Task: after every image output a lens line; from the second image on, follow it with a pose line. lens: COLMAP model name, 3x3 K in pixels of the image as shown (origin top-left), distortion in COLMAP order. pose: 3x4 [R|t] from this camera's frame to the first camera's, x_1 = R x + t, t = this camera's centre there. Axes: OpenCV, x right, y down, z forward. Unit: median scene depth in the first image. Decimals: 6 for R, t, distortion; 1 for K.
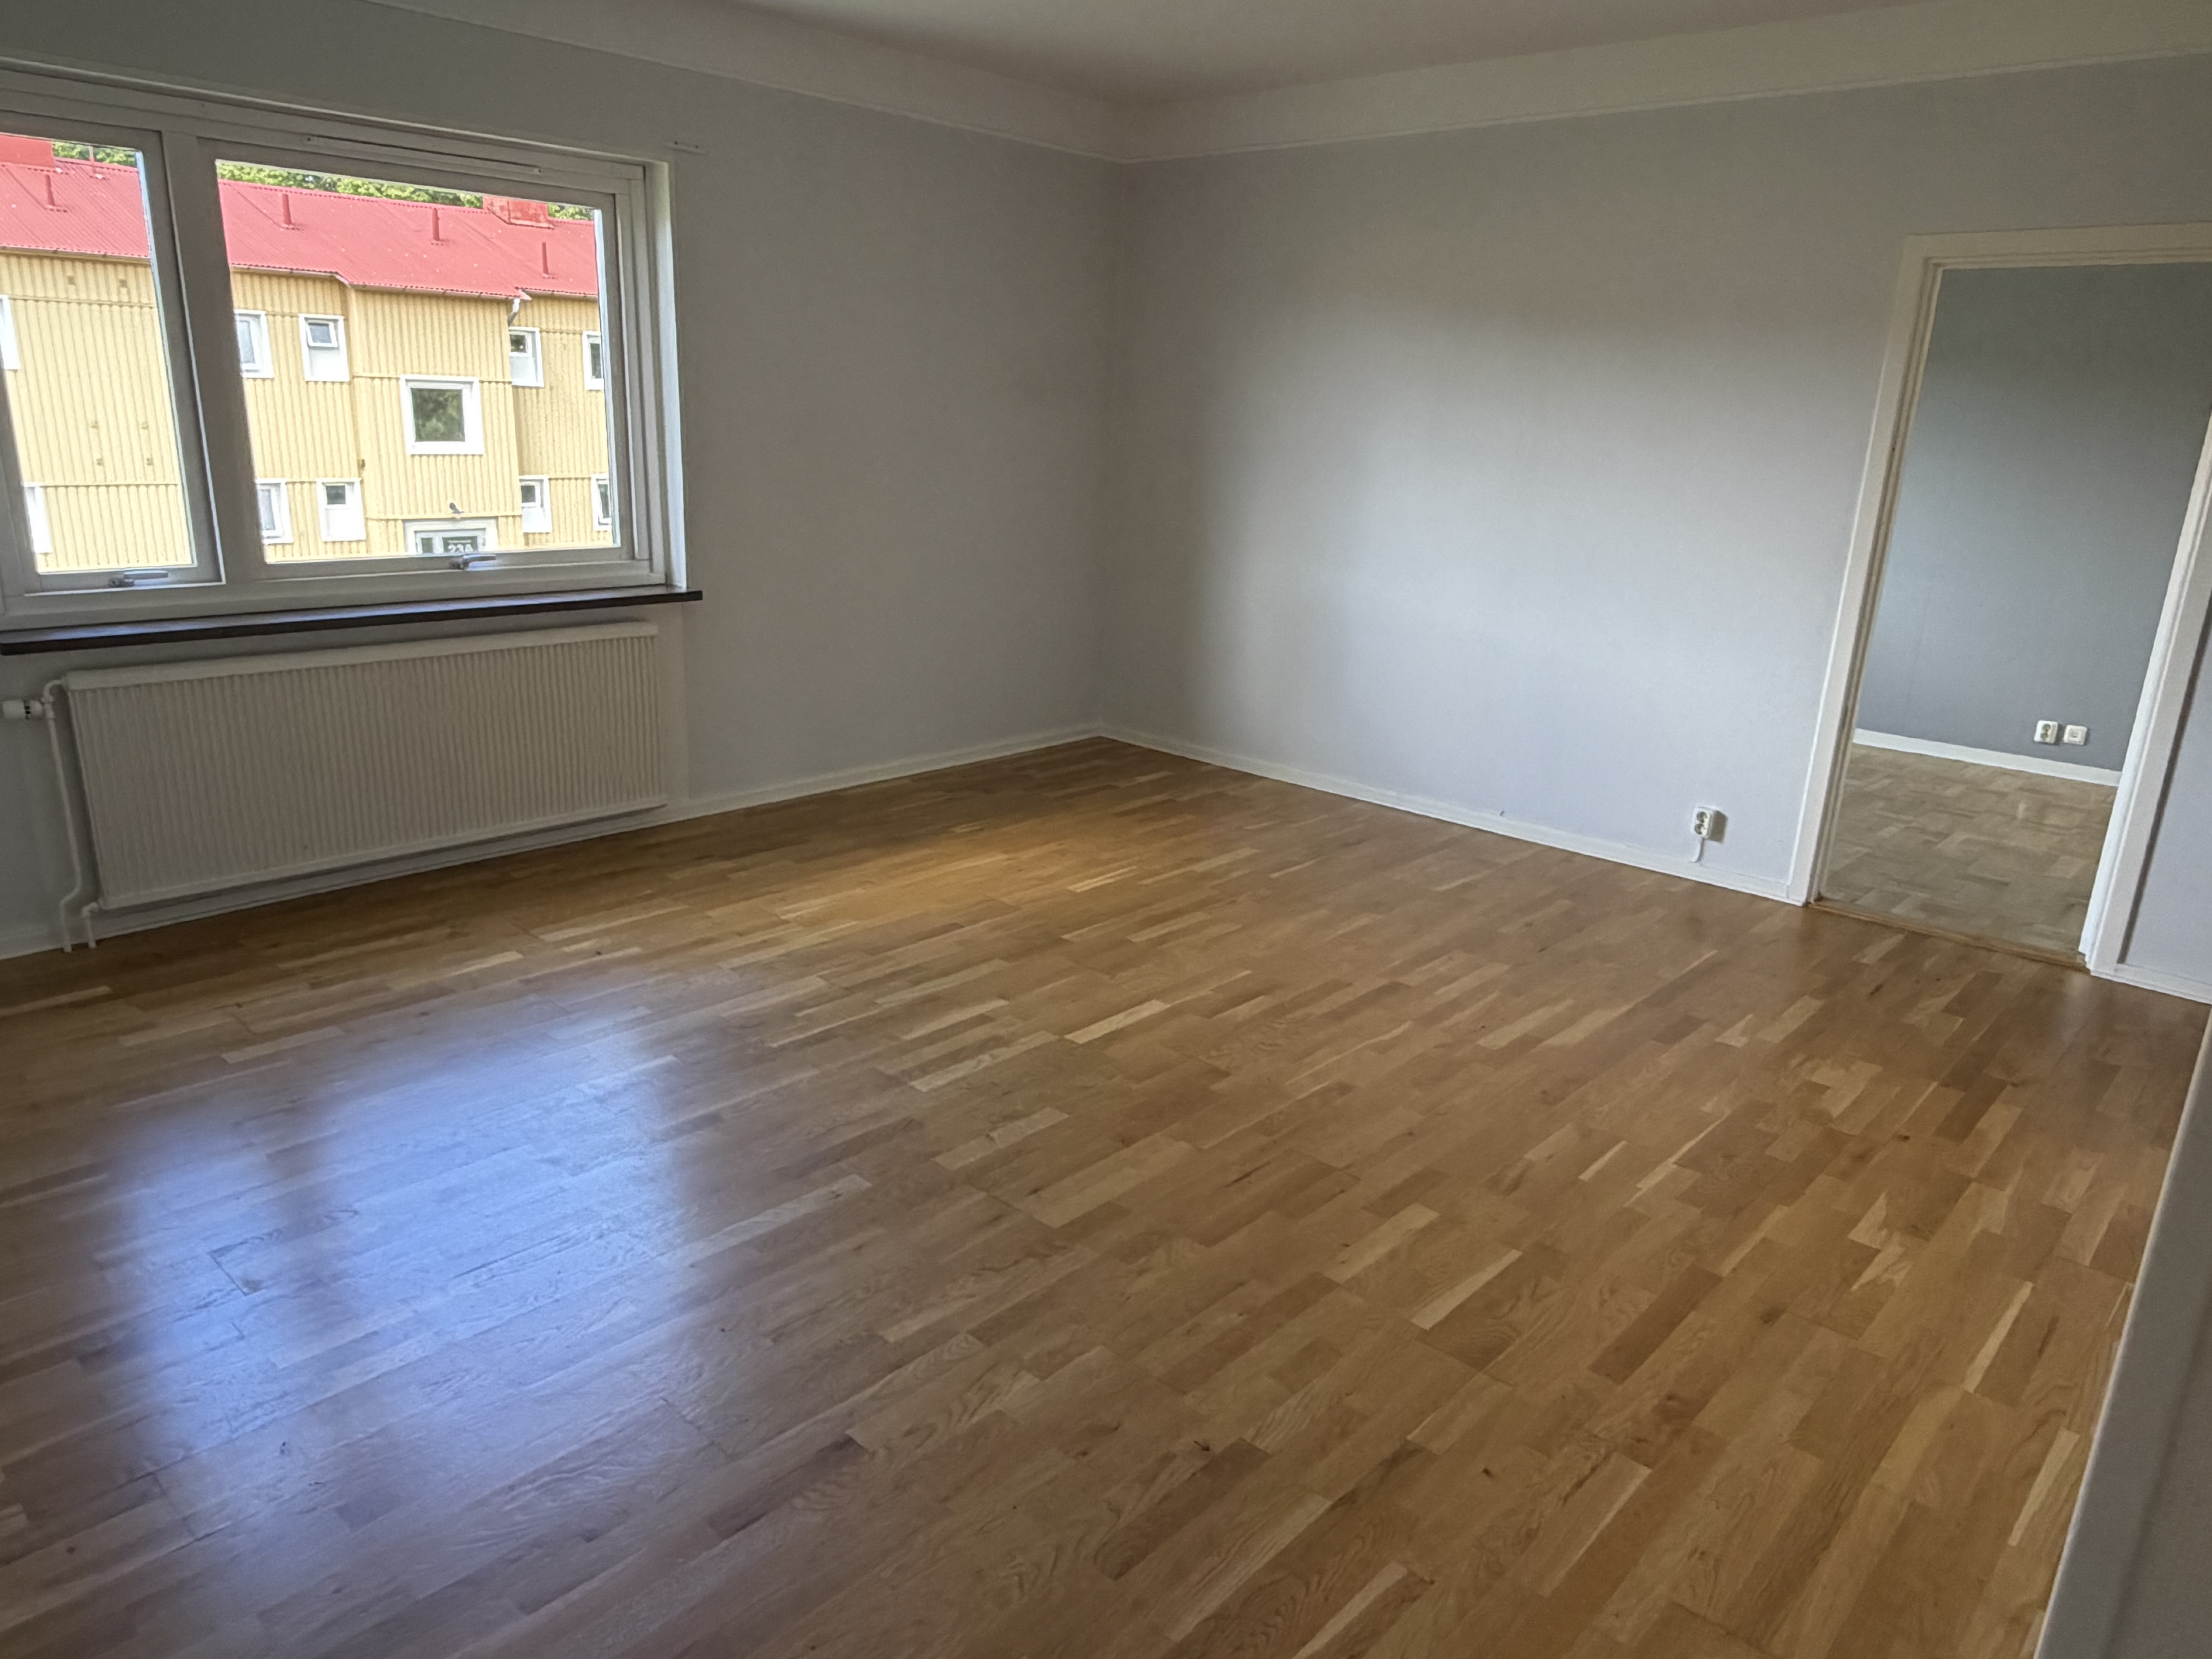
lens RADIAL K [[1472.1, 0, 1107.0], [0, 1472.1, 833.7], [0, 0, 1]] dist [0.007237, -0.005134]
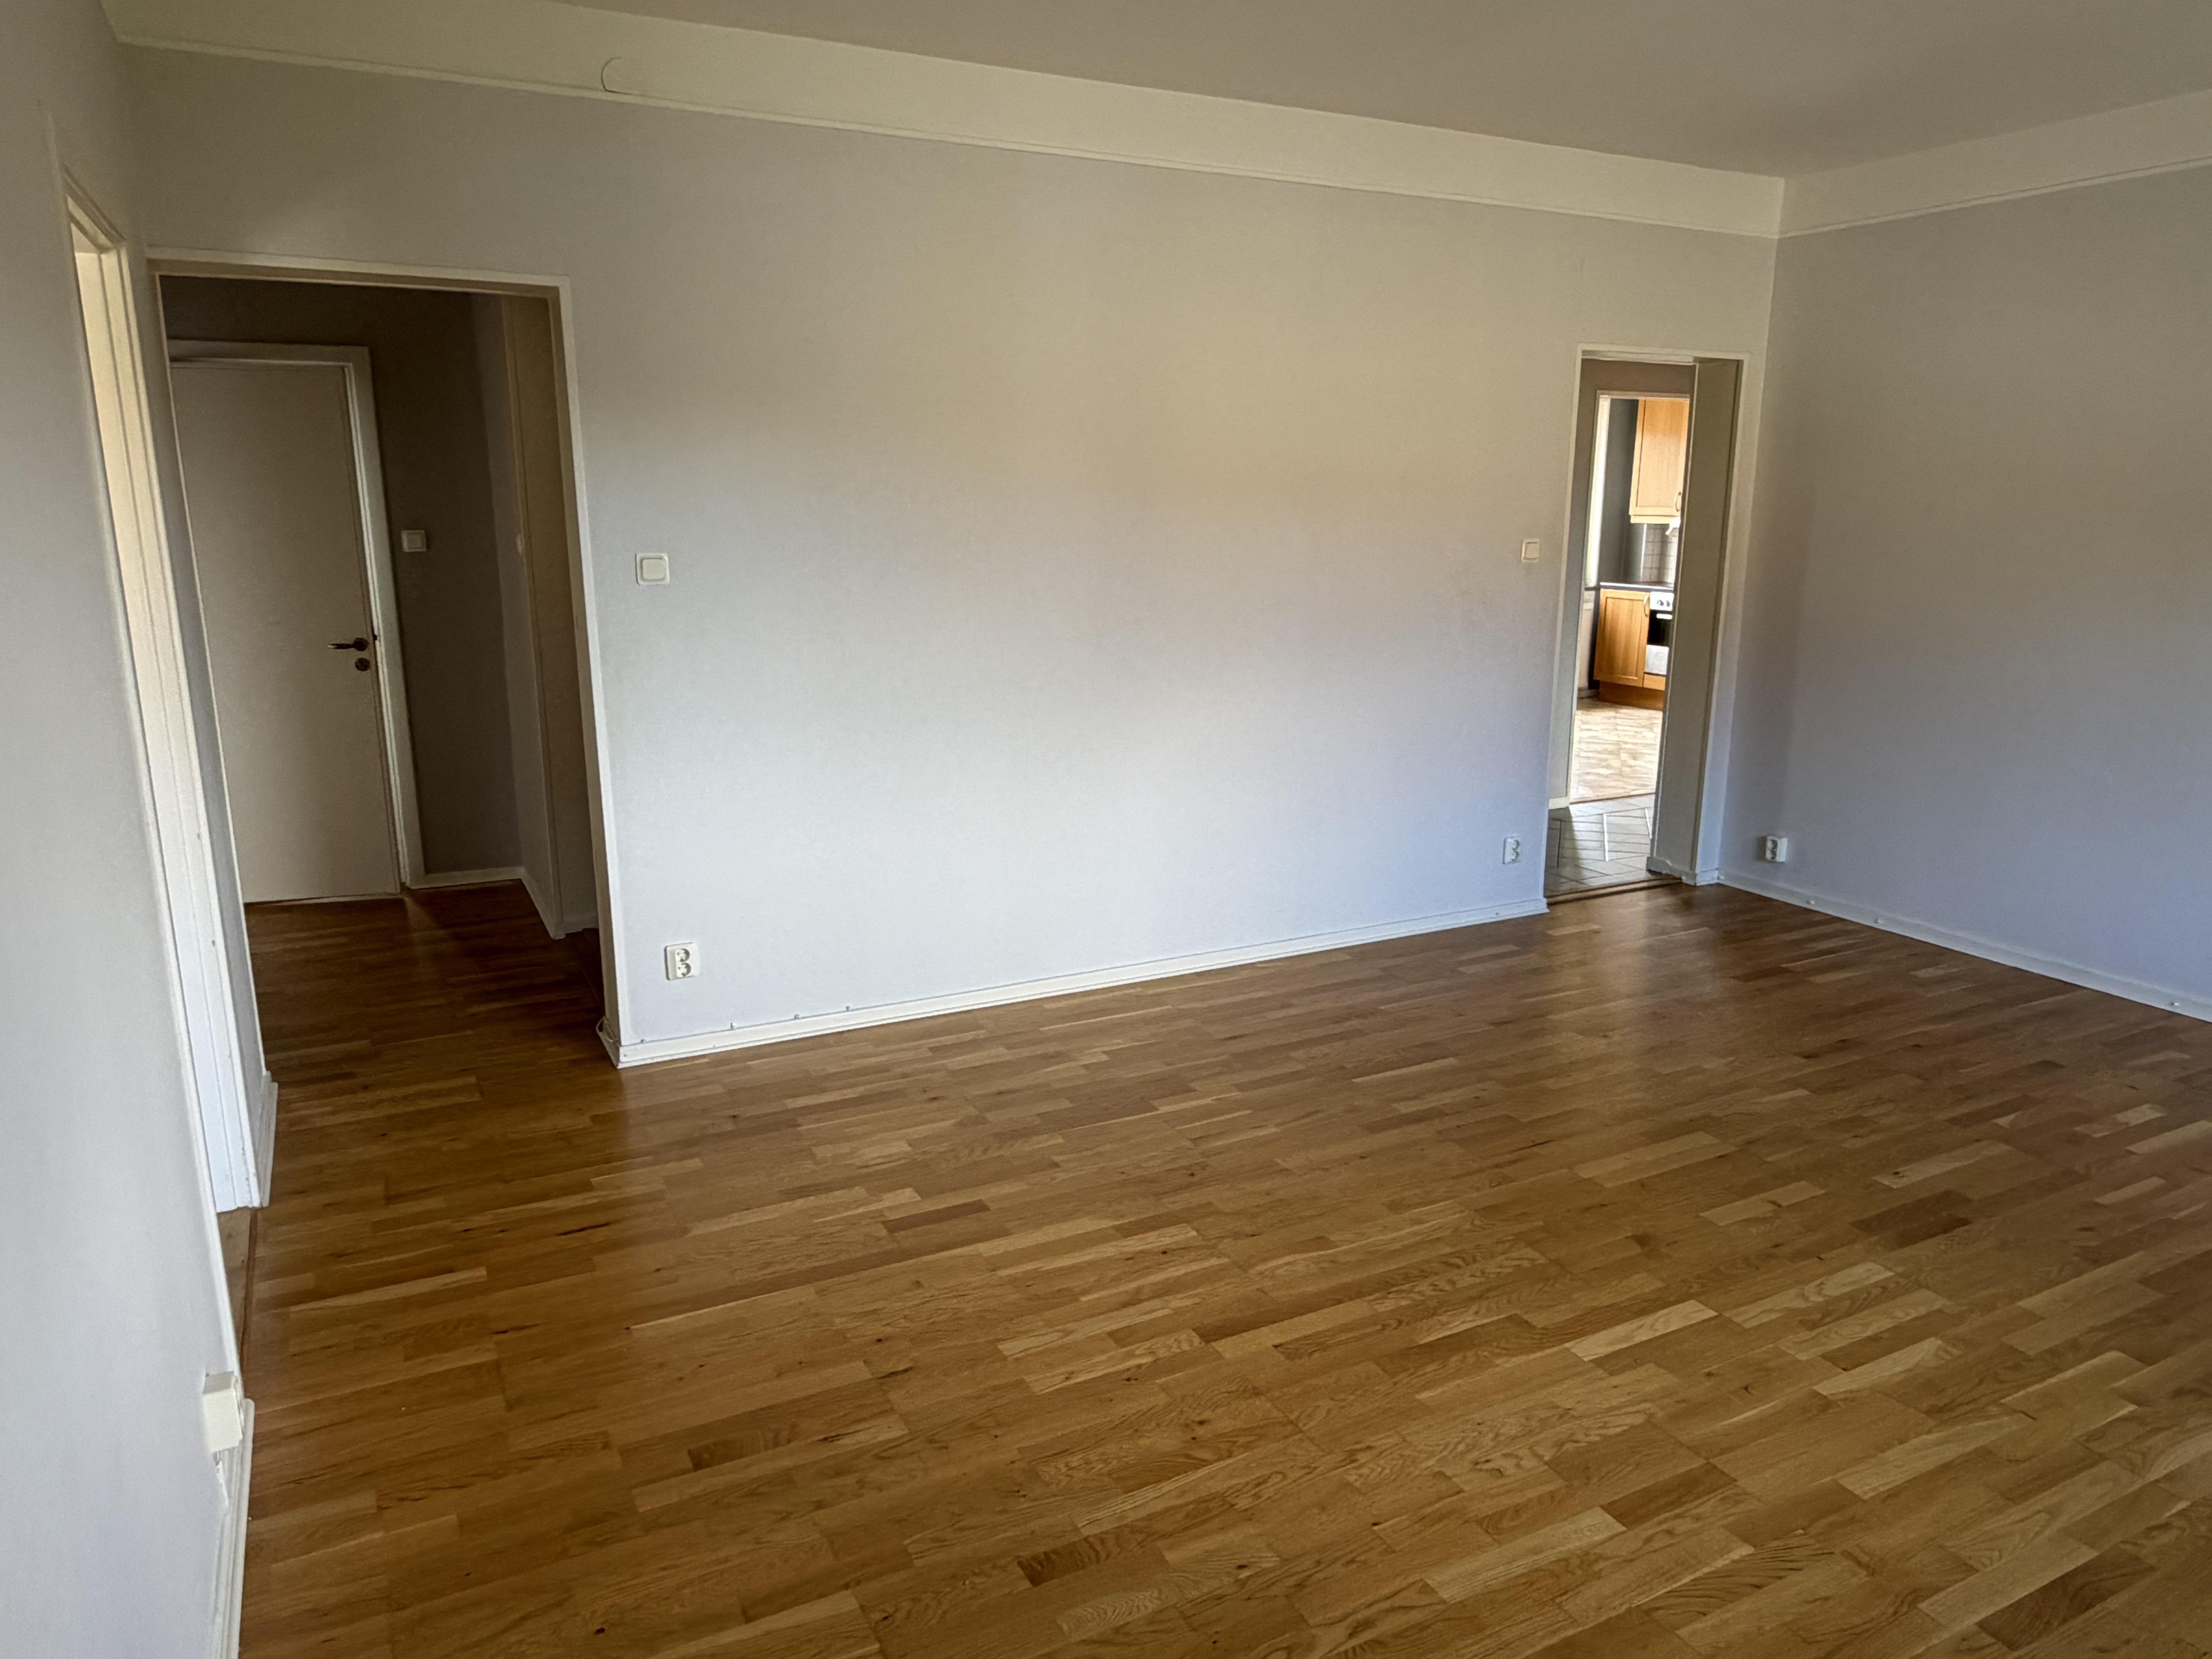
lens RADIAL K [[1472.1, 0, 1110.9], [0, 1472.1, 828.9], [0, 0, 1]] dist [0.007237, -0.005134]
pose [[-0.939342, -0.116057, 0.322750, 0.048682], [0.058897, 0.872452, 0.485138, -0.466563], [-0.337887, 0.474719, -0.812696, 1.554620]]
